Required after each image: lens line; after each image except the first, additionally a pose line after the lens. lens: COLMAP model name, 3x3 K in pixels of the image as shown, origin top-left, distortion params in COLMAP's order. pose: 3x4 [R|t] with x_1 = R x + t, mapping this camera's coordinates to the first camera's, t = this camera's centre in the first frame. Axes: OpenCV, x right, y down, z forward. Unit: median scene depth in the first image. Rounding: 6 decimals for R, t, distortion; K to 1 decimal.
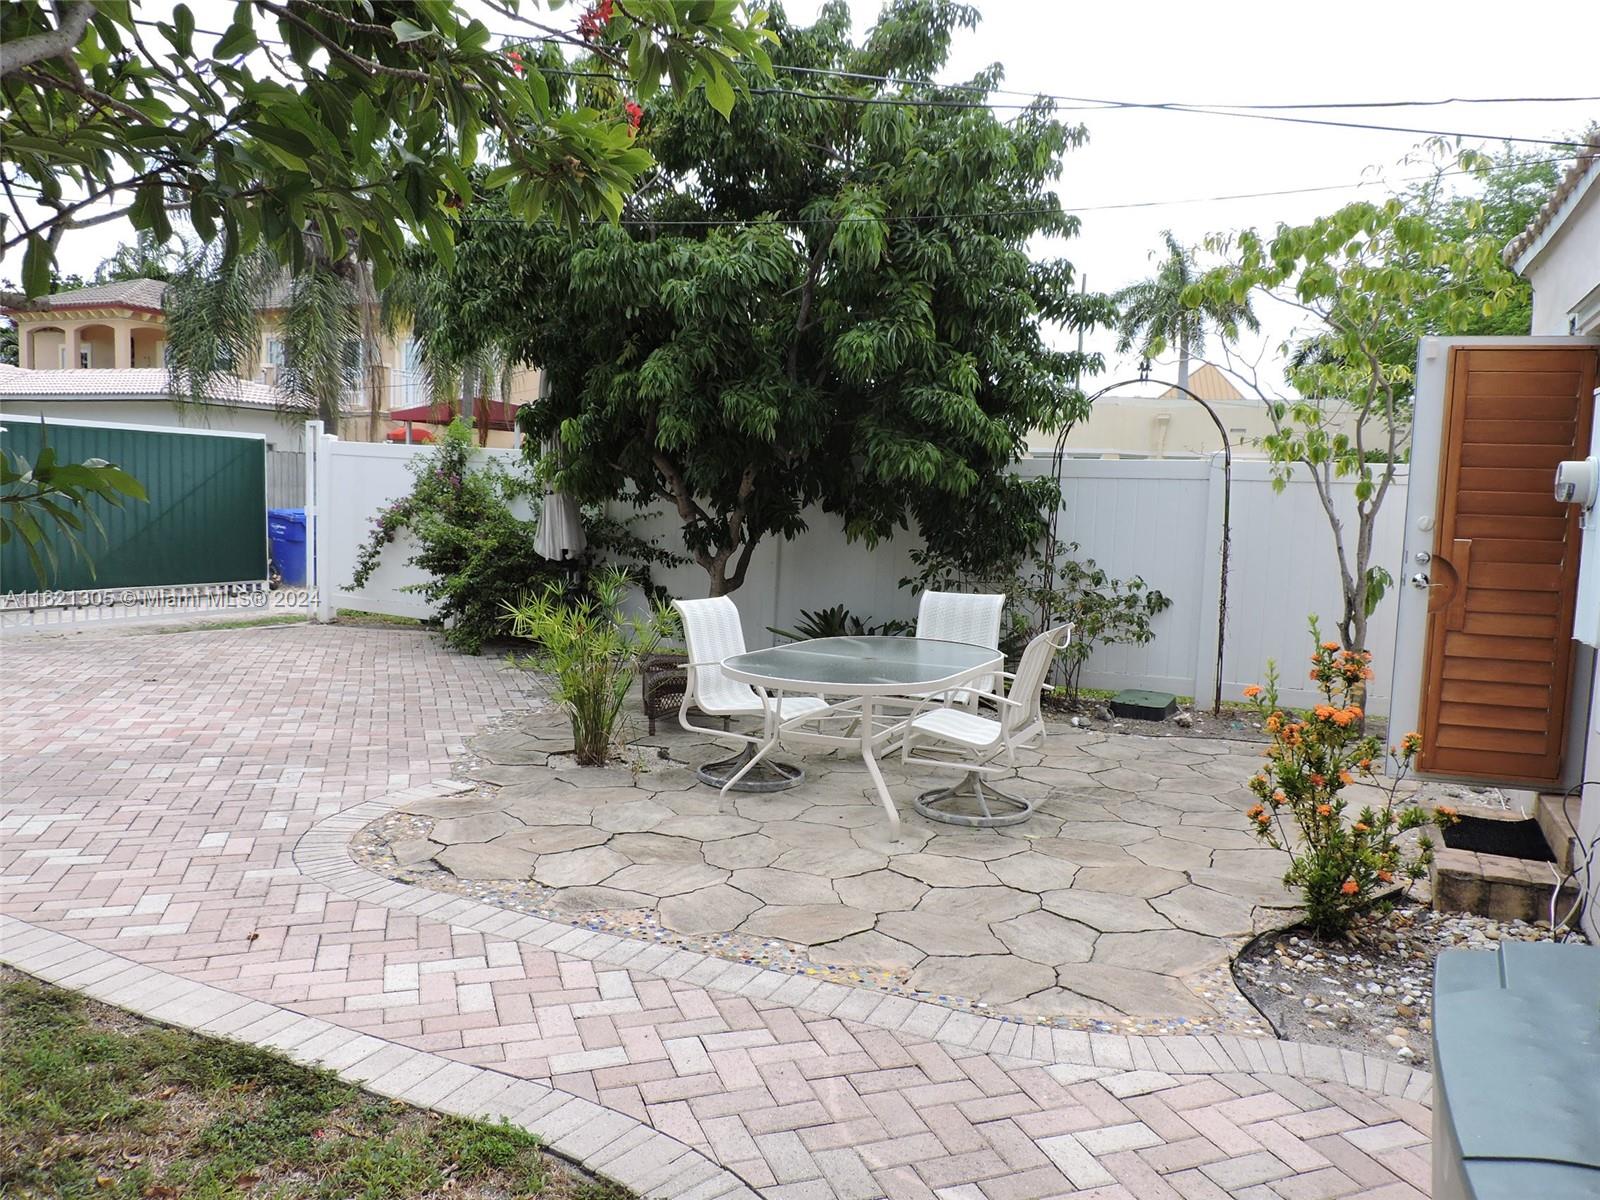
lens RADIAL K [[1143.0, 0, 796.8], [0, 1143.0, 610.7], [0, 0, 1]] dist [-0.025305, -0.001727]
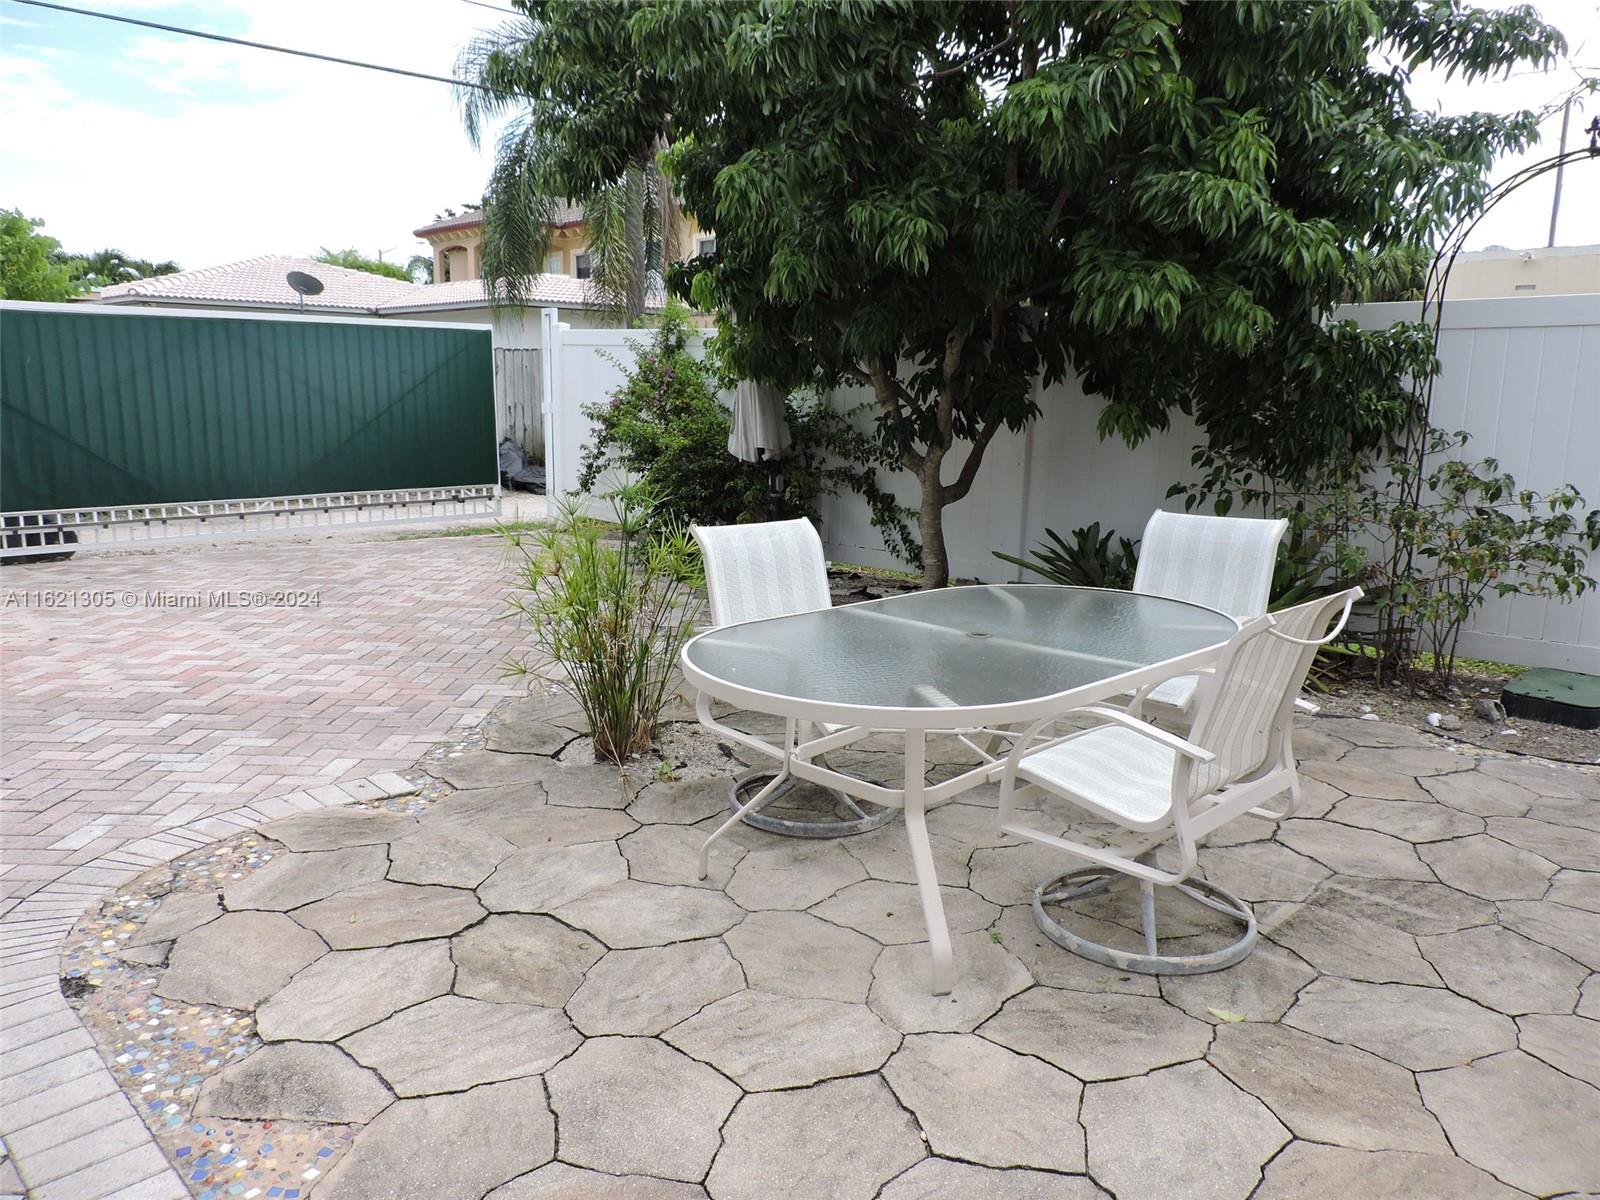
lens RADIAL K [[1143.0, 0, 796.8], [0, 1143.0, 610.7], [0, 0, 1]] dist [-0.025305, -0.001727]
pose [[0.942241, 0.039000, -0.332656, 0.113818], [-0.010004, 0.996031, 0.088438, -0.013014], [0.334785, -0.080002, 0.938892, 0.292213]]
